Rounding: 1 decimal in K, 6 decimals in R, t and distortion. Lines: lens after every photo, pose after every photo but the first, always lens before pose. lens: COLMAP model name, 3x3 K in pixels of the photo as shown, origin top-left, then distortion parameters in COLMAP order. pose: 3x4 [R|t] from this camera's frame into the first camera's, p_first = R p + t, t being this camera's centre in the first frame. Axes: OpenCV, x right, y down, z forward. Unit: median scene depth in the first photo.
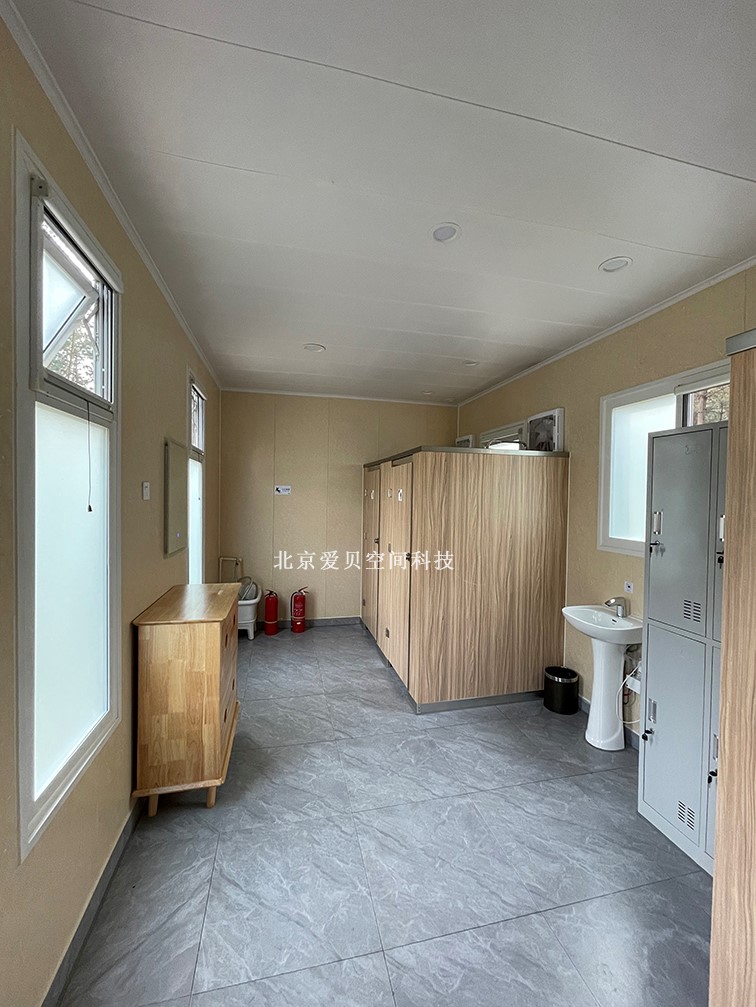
lens RADIAL K [[403.0, 0, 376.4], [0, 403.0, 500.9], [0, 0, 1]] dist [-0.001935, -0.000013]
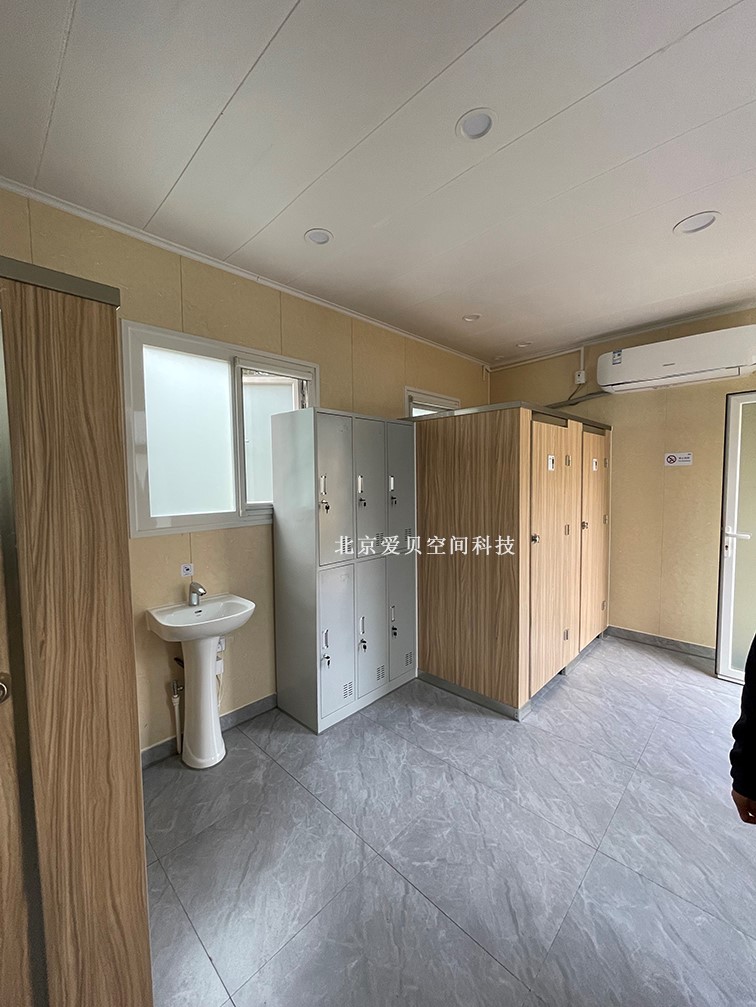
lens RADIAL K [[403.0, 0, 375.0], [0, 403.0, 502.5], [0, 0, 1]] dist [-0.001935, -0.000013]
pose [[-0.529196, -0.056759, 0.846599, -0.417131], [0.017990, 0.996785, 0.078073, 0.016090], [-0.848309, 0.056546, -0.526474, 1.537844]]
